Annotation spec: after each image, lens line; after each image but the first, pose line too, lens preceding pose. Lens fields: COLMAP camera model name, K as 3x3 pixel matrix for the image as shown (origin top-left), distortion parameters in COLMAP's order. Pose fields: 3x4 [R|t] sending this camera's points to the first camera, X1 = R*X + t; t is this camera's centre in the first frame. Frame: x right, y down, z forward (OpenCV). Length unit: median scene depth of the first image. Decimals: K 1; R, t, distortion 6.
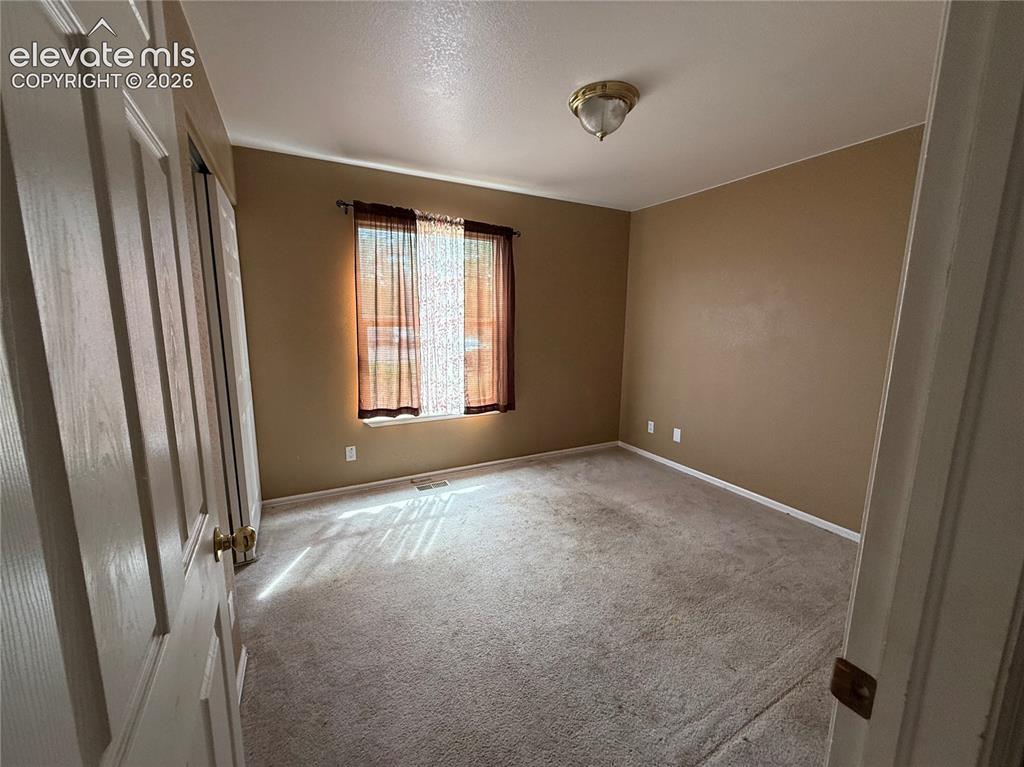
lens RADIAL K [[406.4, 0, 508.7], [0, 406.4, 382.9], [0, 0, 1]] dist [-0.000495, 0.000194]
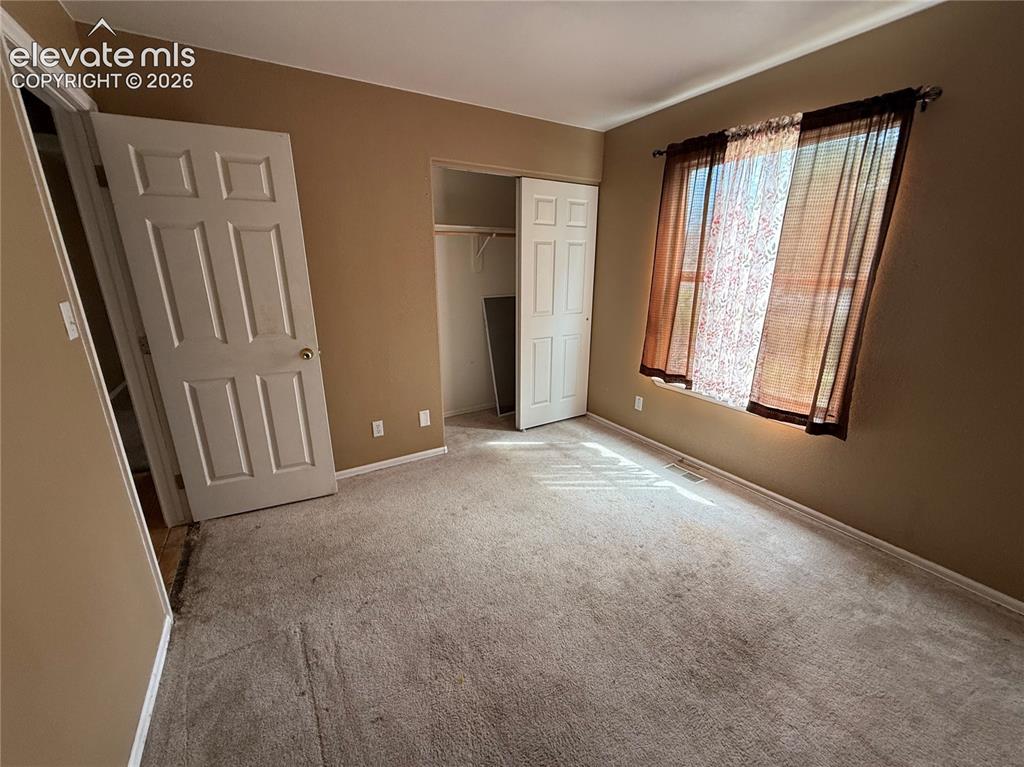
lens RADIAL K [[406.4, 0, 508.7], [0, 406.4, 382.9], [0, 0, 1]] dist [-0.000495, 0.000194]
pose [[0.064738, 0.268437, -0.961119, 0.608012], [-0.157522, 0.953813, 0.255786, -0.096817], [0.985391, 0.134838, 0.104033, 0.566846]]
